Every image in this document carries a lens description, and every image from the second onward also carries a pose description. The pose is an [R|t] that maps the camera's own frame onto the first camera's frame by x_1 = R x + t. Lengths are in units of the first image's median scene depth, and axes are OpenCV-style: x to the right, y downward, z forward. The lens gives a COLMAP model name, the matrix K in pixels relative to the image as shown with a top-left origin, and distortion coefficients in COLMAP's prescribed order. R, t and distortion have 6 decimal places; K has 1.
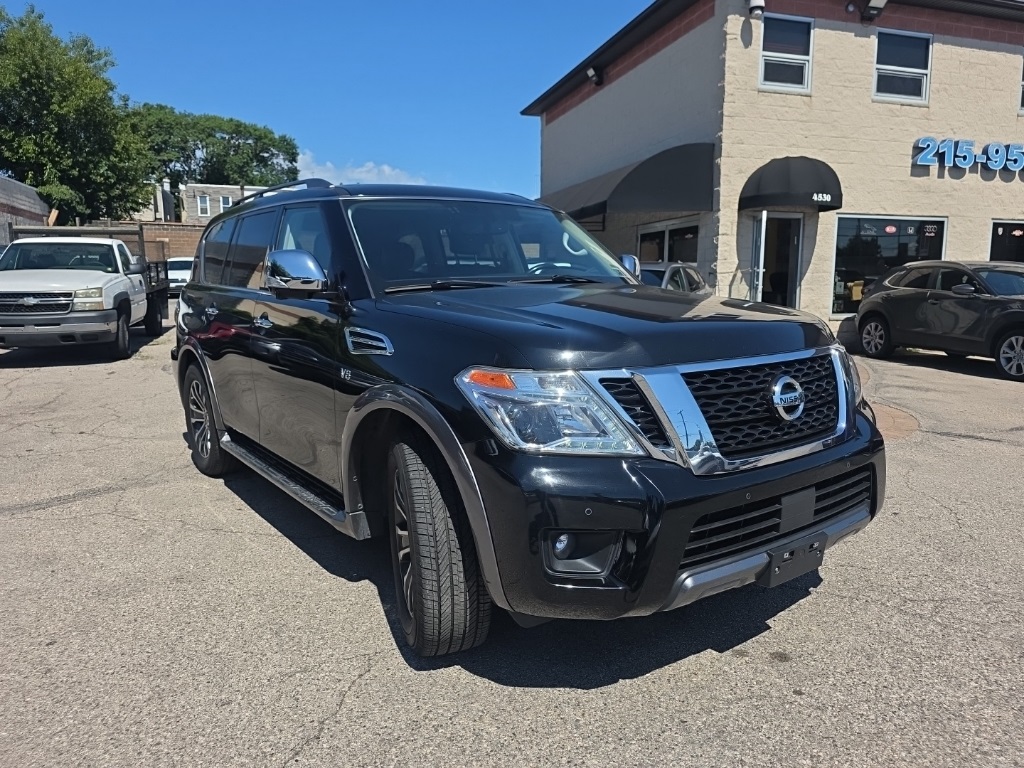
lens RADIAL K [[676.4, 0, 511.6], [0, 676.4, 371.9], [0, 0, 1]] dist [0.038268, -0.002964]
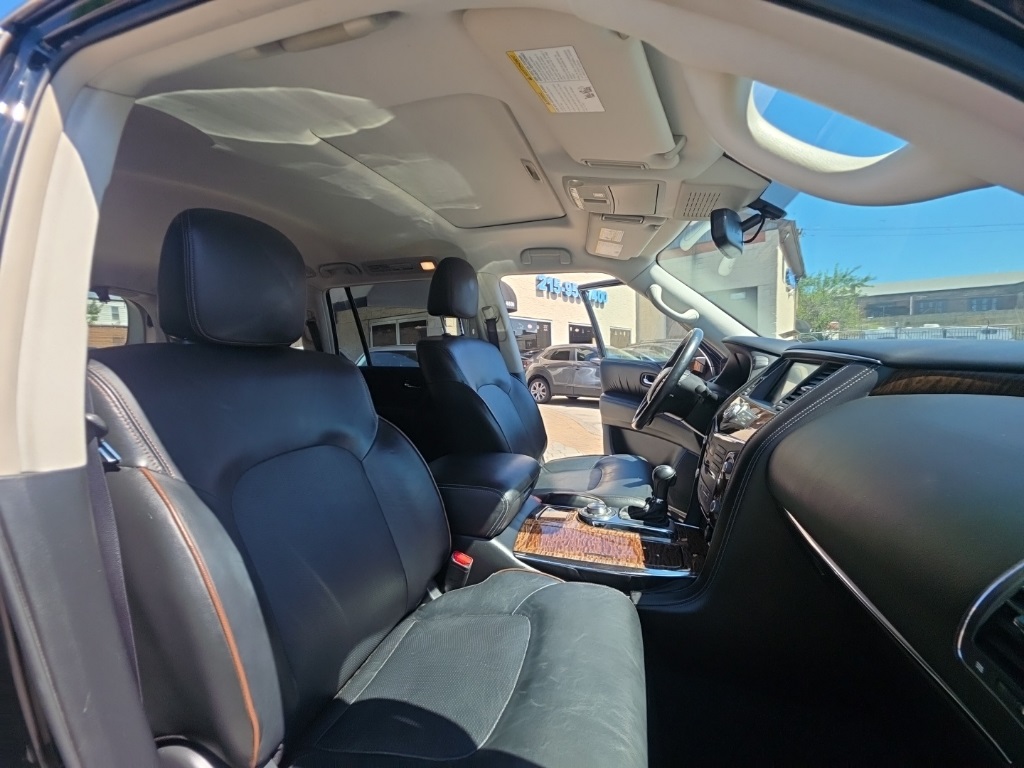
lens RADIAL K [[407.7, 0, 503.7], [0, 407.7, 384.1], [0, 0, 1]] dist [0.000504, -0.000101]
pose [[0.819143, -0.061544, 0.570278, -0.078891], [0.102895, 0.993866, -0.040541, -0.032733], [-0.564285, 0.091888, 0.820451, 0.228658]]
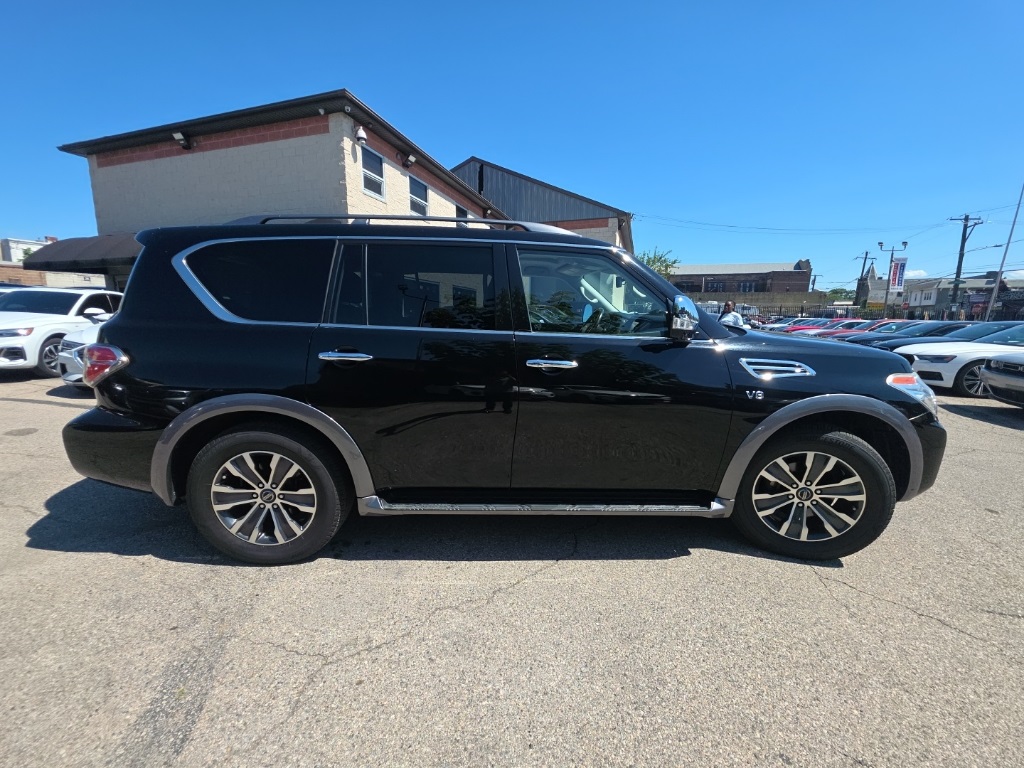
lens RADIAL K [[407.7, 0, 503.7], [0, 407.7, 384.1], [0, 0, 1]] dist [0.000504, -0.000101]
pose [[0.584813, -0.131464, 0.800444, -0.227849], [0.100072, 0.990934, 0.089637, -0.026992], [-0.804972, 0.027681, 0.592667, 0.181407]]
